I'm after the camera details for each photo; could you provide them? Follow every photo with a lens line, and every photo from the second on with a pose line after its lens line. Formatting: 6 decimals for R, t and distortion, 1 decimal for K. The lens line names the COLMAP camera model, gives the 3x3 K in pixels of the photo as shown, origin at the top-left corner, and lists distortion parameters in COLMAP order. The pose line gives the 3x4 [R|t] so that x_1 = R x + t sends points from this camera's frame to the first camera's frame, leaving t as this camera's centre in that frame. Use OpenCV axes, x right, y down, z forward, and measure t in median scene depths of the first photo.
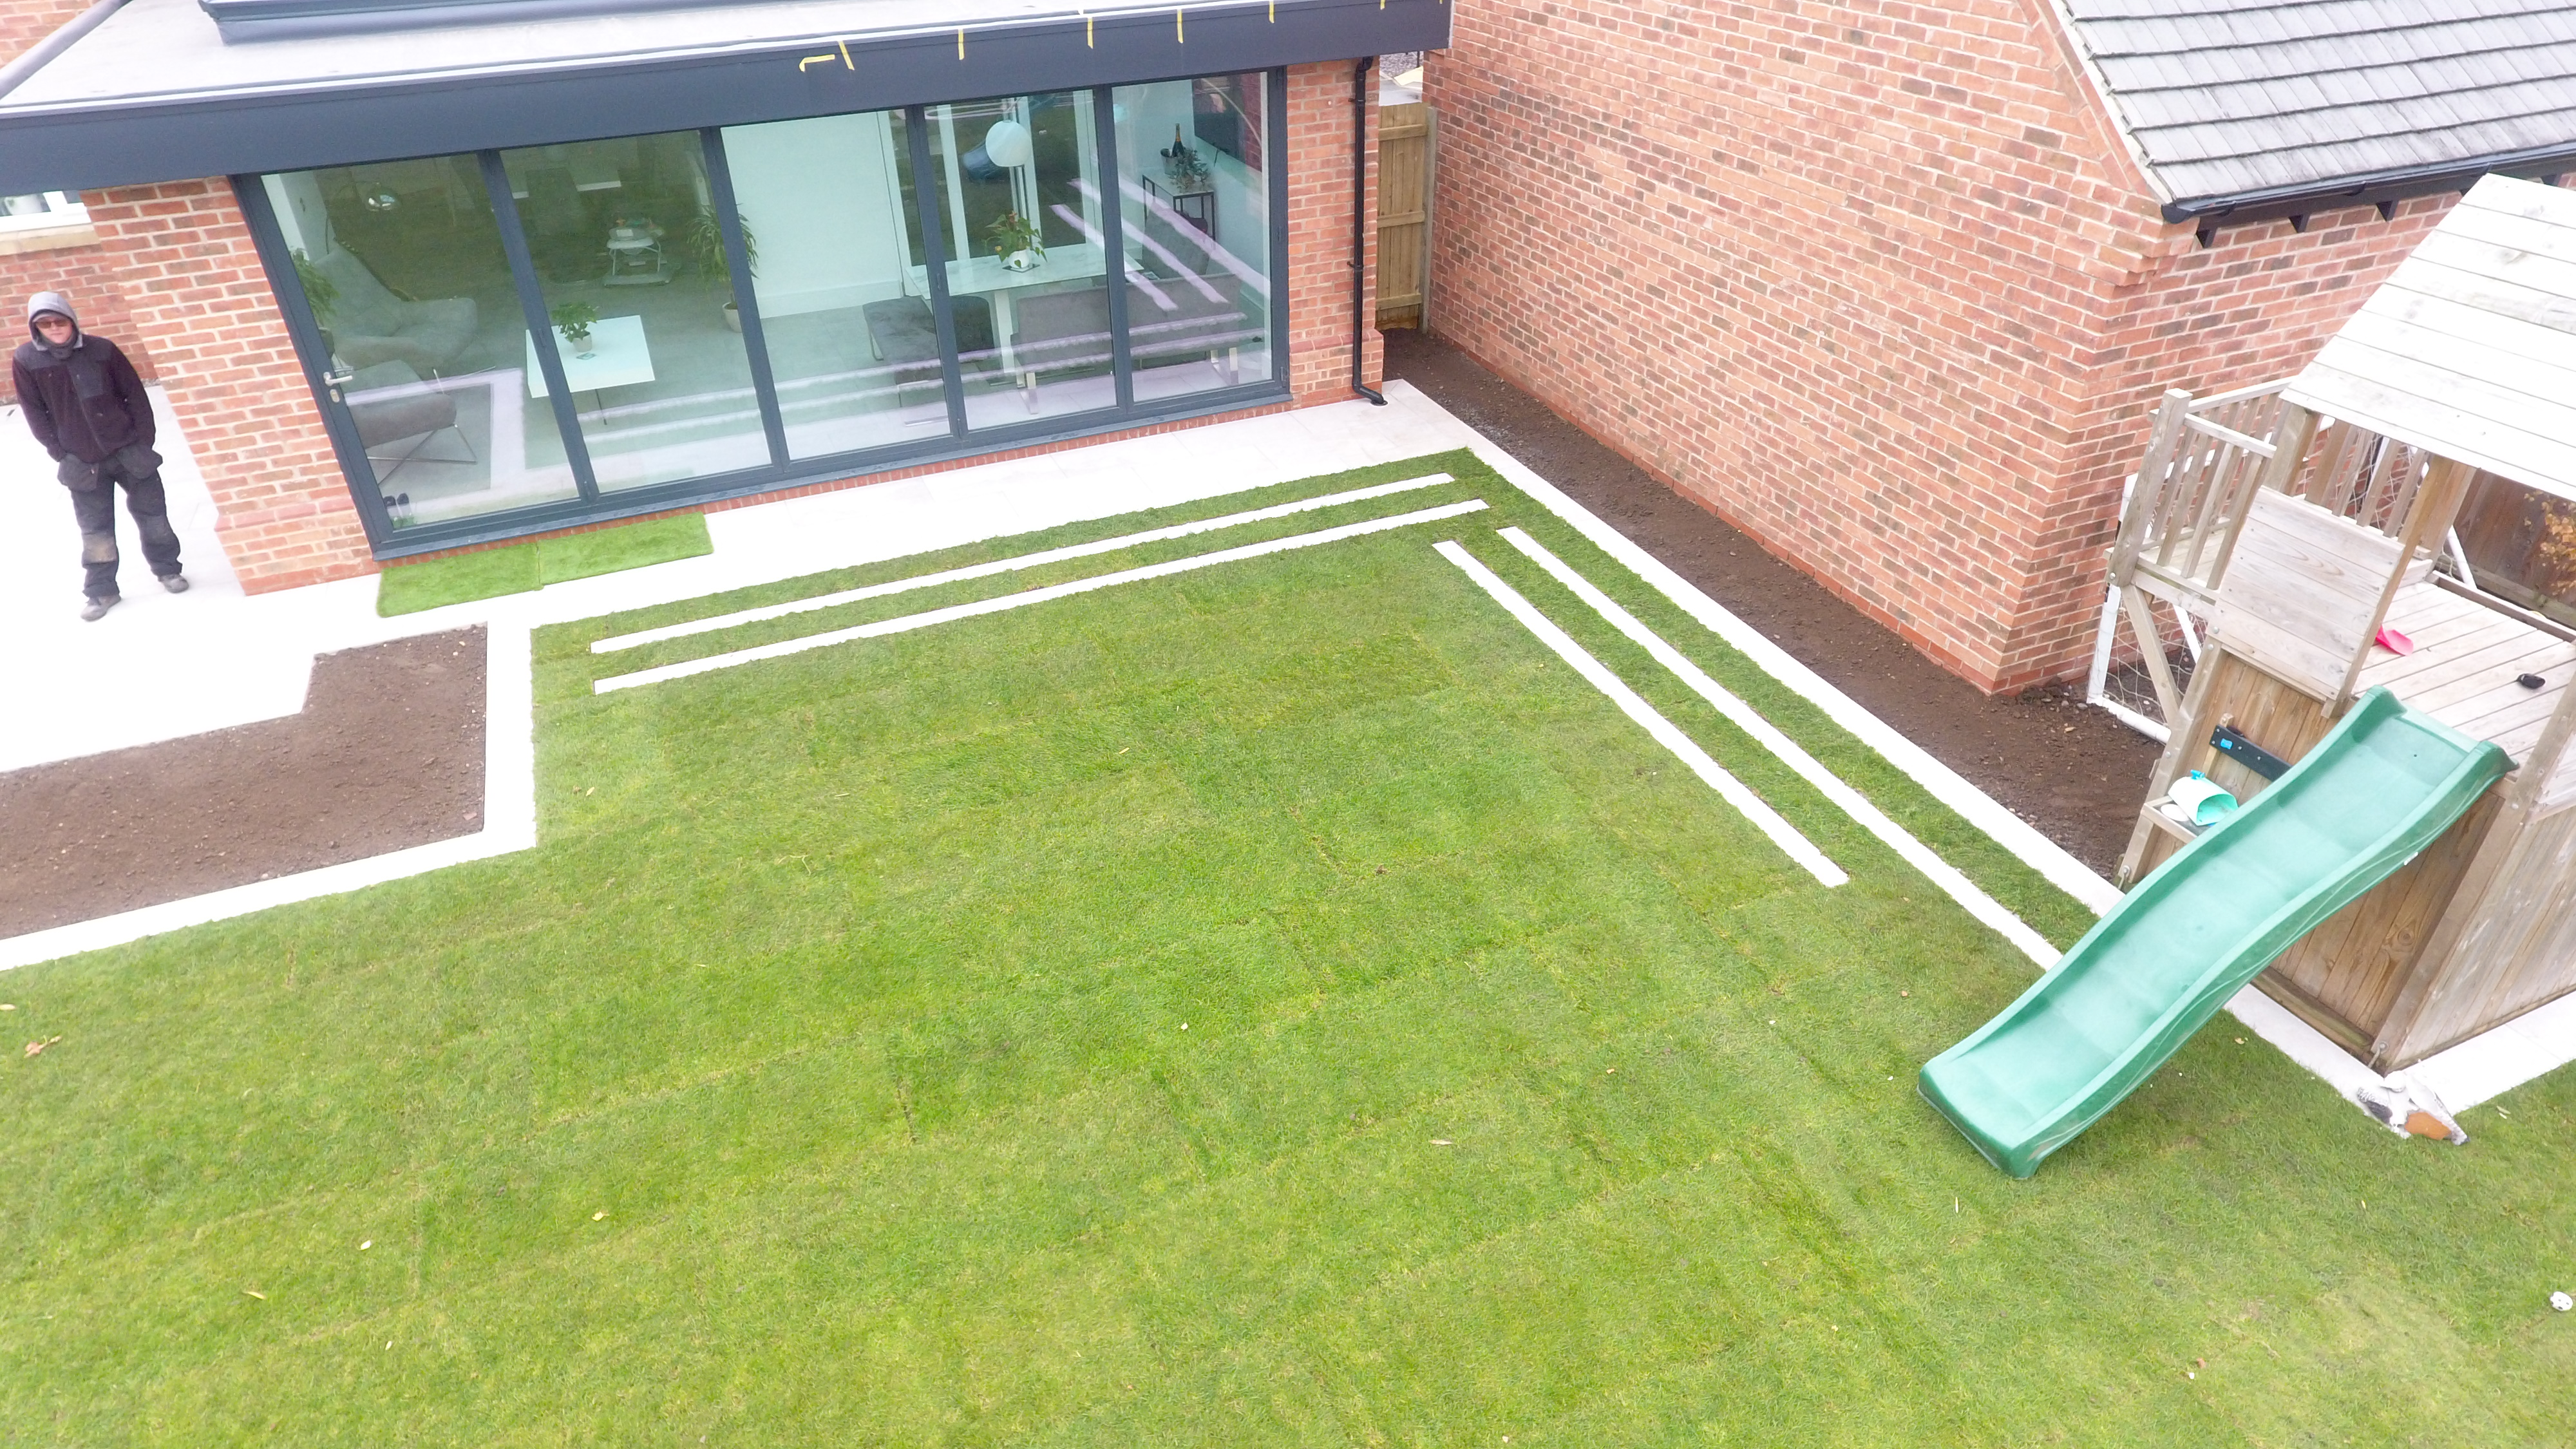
lens RADIAL K [[1502.3, 0, 1262.3], [0, 1502.3, 755.1], [0, 0, 1]] dist [-0.003925, -0.001179]
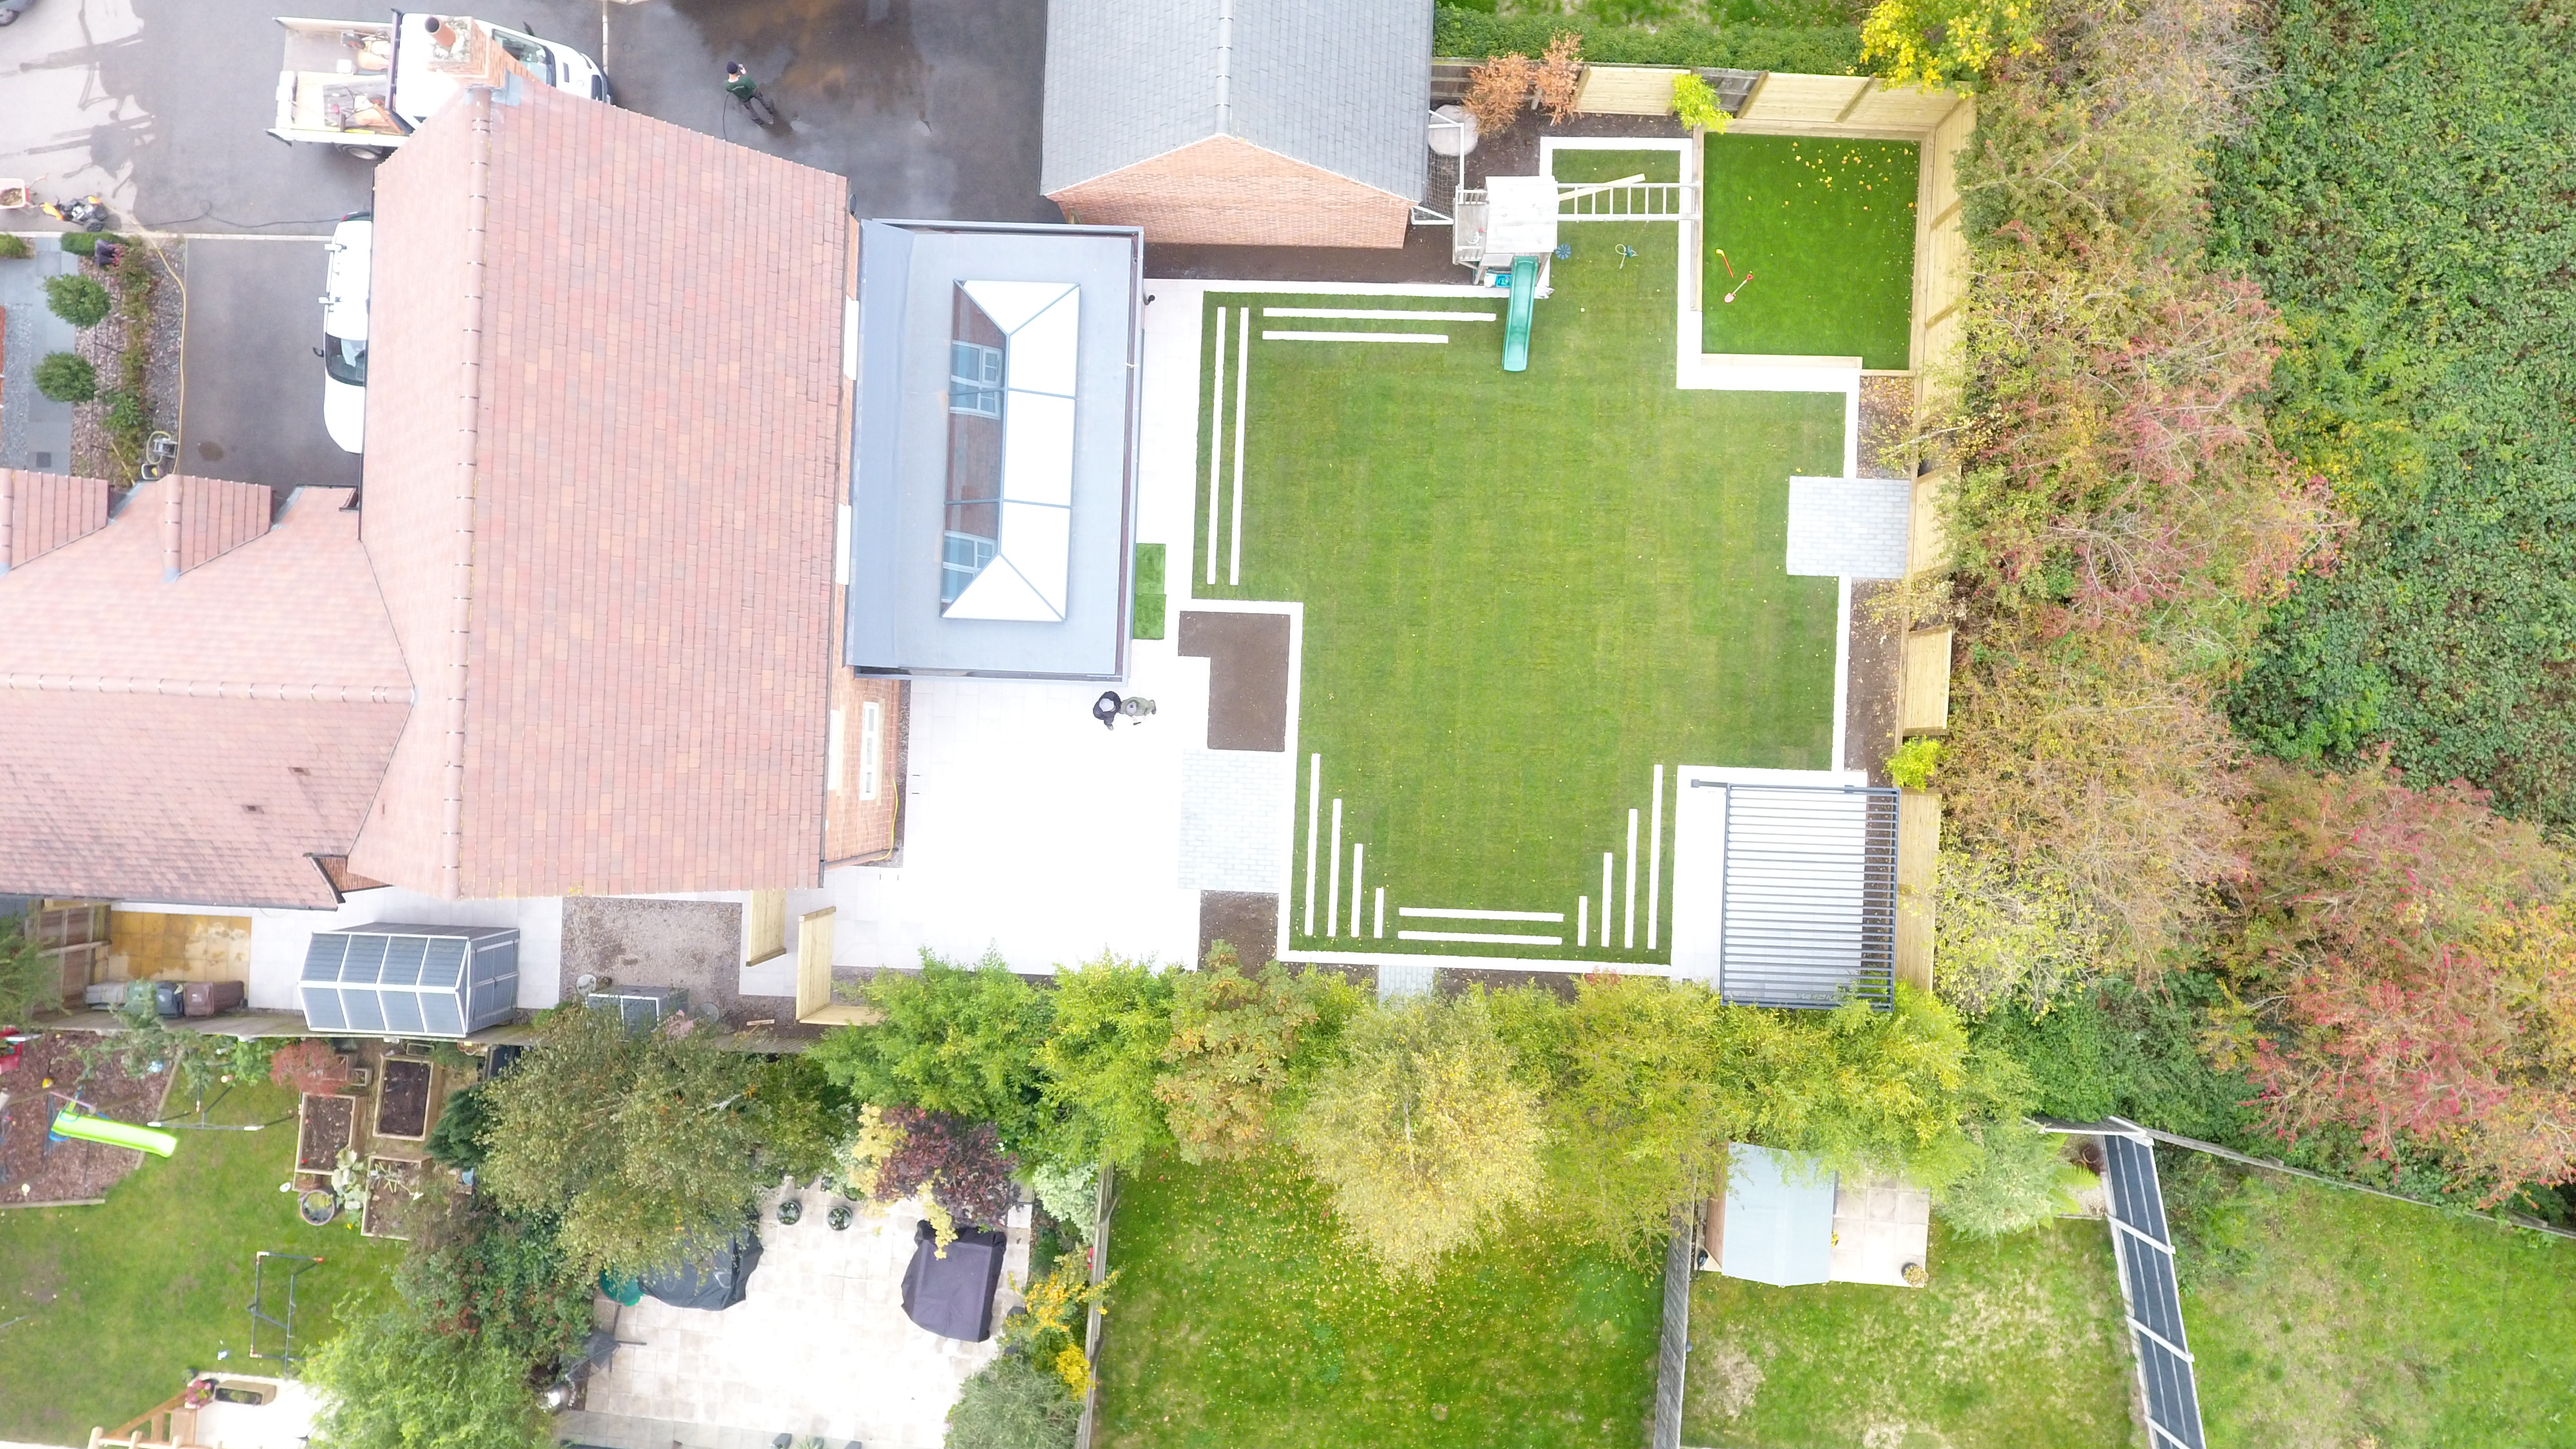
lens RADIAL K [[1502.3, 0, 1262.5], [0, 1502.3, 750.6], [0, 0, 1]] dist [-0.003925, -0.001179]
pose [[0.419349, -0.907802, 0.006540, -0.907939], [0.542114, 0.256189, 0.800300, -3.190075], [-0.728189, -0.332059, 0.599565, -1.553703]]
